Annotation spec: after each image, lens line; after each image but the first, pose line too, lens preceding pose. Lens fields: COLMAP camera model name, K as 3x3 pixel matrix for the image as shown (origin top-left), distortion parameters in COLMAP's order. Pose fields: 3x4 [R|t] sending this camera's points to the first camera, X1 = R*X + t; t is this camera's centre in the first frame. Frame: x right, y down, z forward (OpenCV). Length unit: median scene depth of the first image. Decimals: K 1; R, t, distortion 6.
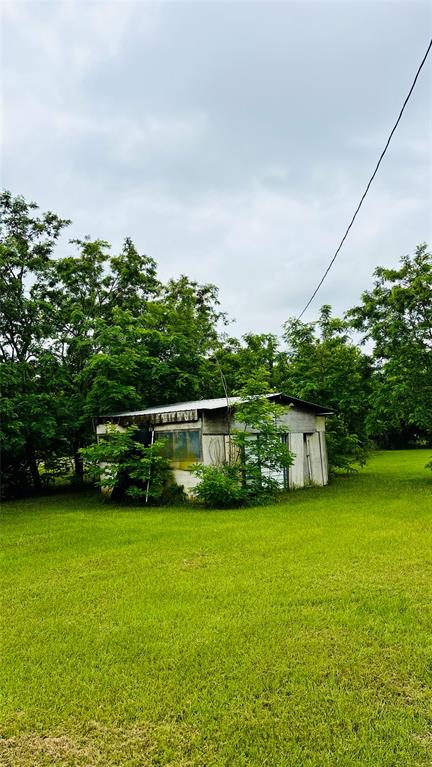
lens RADIAL K [[551.5, 0, 215.5], [0, 551.5, 379.7], [0, 0, 1]] dist [0.009486, -0.003016]
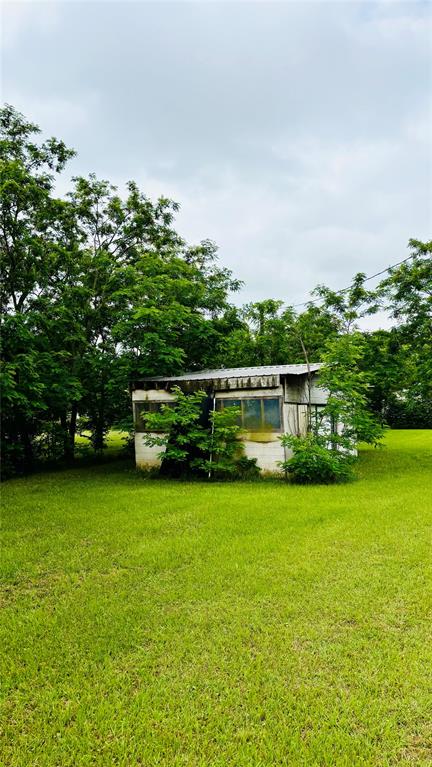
lens RADIAL K [[551.5, 0, 216.4], [0, 551.5, 387.9], [0, 0, 1]] dist [0.009486, -0.003016]
pose [[0.978559, 0.035164, 0.202944, -0.295559], [-0.045735, 0.997817, 0.047634, 0.035167], [-0.200826, -0.055894, 0.978031, 0.134825]]
